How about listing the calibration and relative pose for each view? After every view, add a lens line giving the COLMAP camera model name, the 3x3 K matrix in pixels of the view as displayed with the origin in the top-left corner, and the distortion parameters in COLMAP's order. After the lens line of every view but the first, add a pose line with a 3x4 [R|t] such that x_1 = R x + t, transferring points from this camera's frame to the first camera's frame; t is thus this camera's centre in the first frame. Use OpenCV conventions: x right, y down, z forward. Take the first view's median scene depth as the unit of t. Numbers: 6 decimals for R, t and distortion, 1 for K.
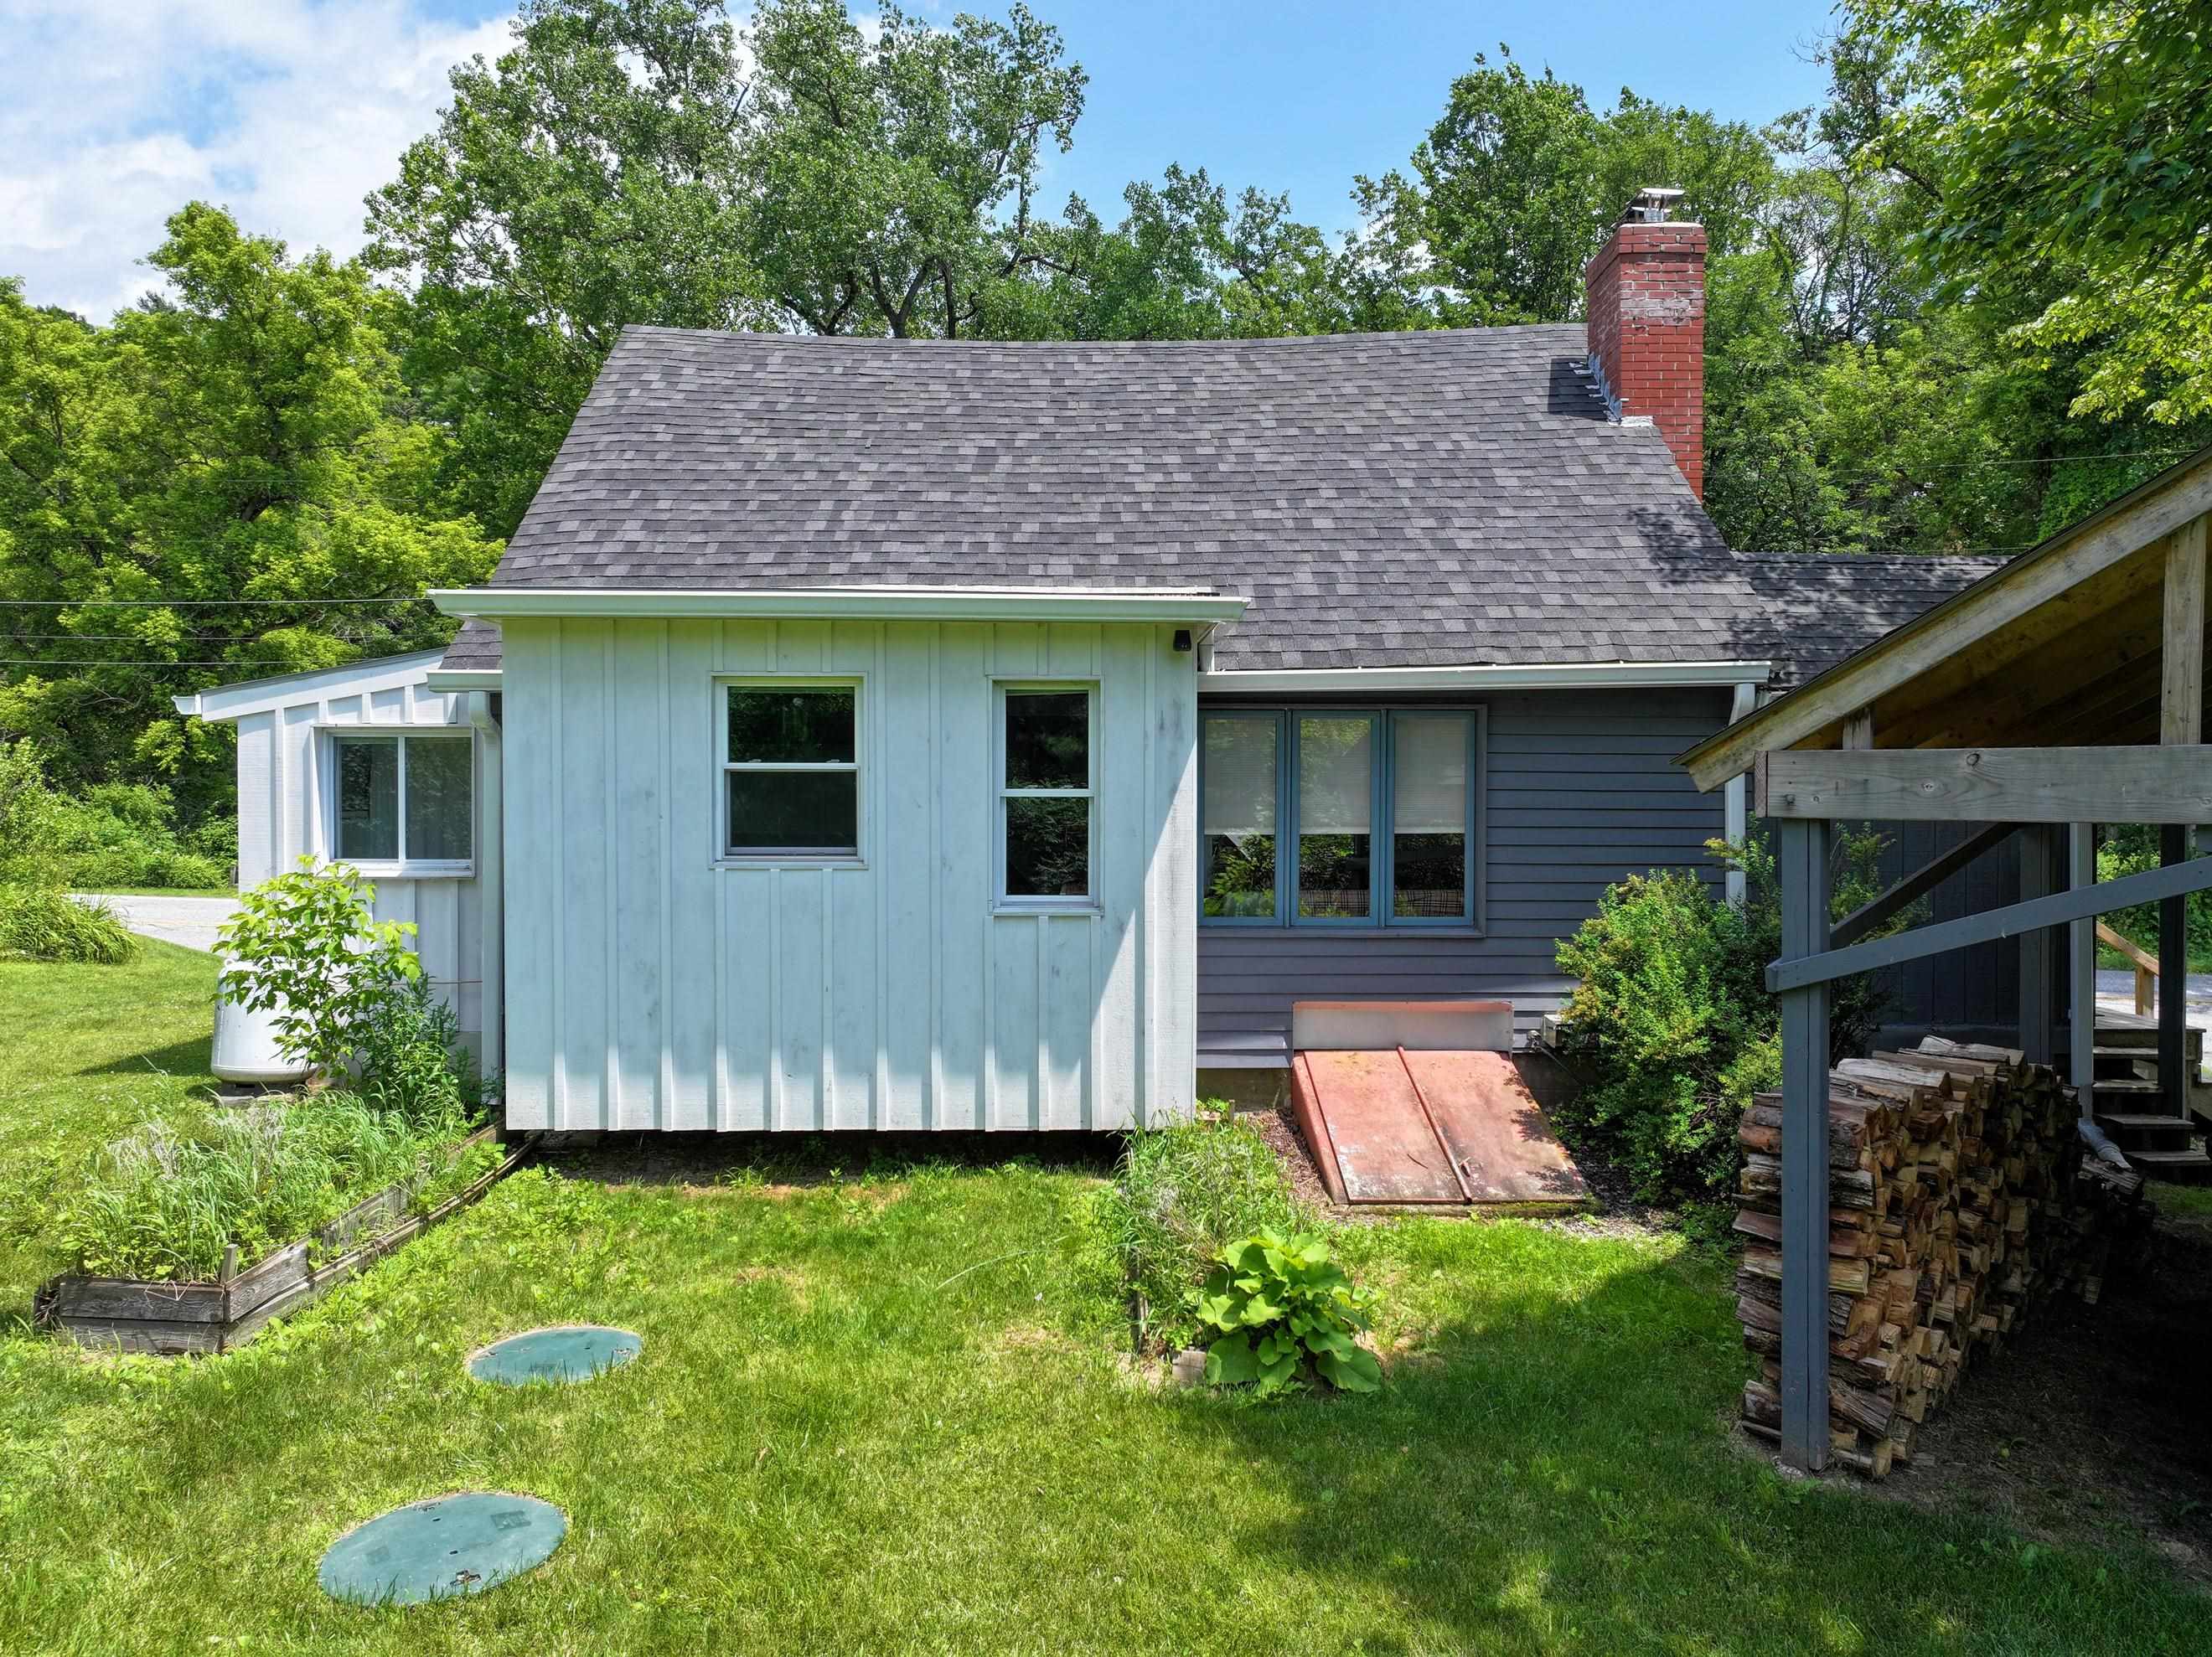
lens RADIAL K [[1572.2, 0, 1106.0], [0, 1572.2, 828.5], [0, 0, 1]] dist [0.005996, 0.002195]
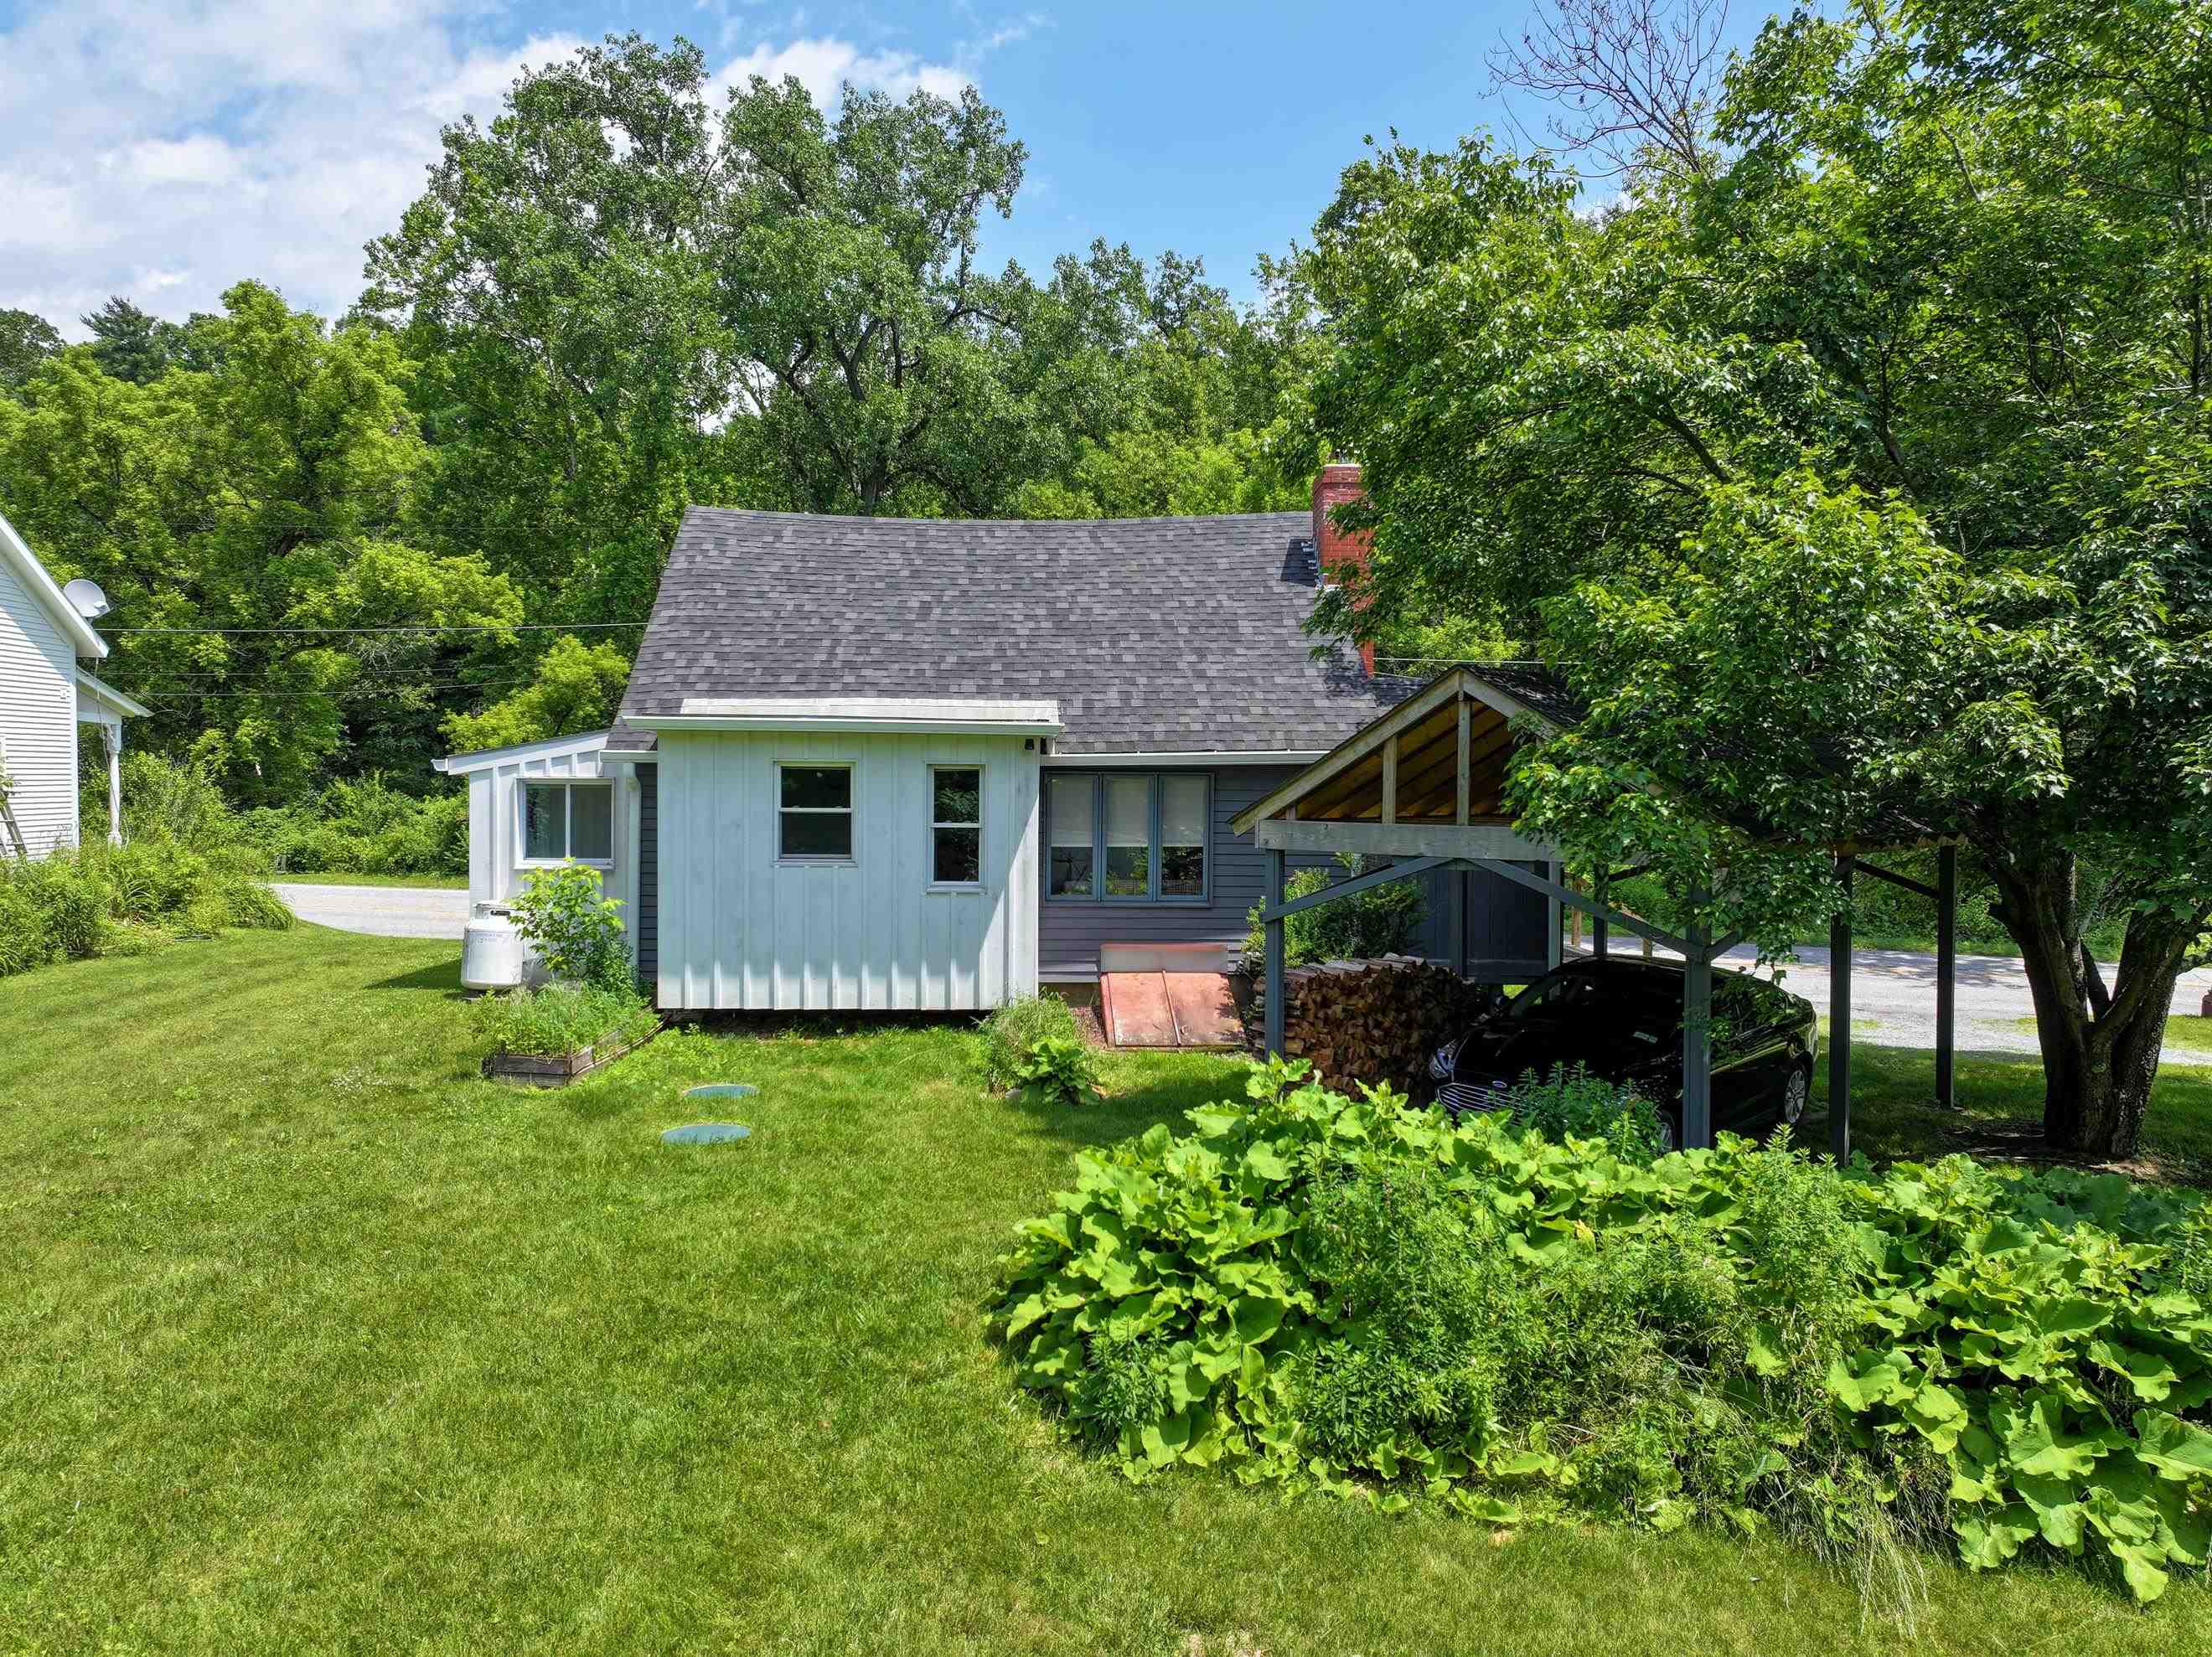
lens RADIAL K [[1572.2, 0, 1106.0], [0, 1572.2, 828.5], [0, 0, 1]] dist [0.005996, 0.002195]
pose [[0.999338, 0.005852, 0.035917, 0.057409], [-0.006039, 0.999969, 0.005099, -0.023908], [-0.035886, -0.005313, 0.999342, -0.674774]]
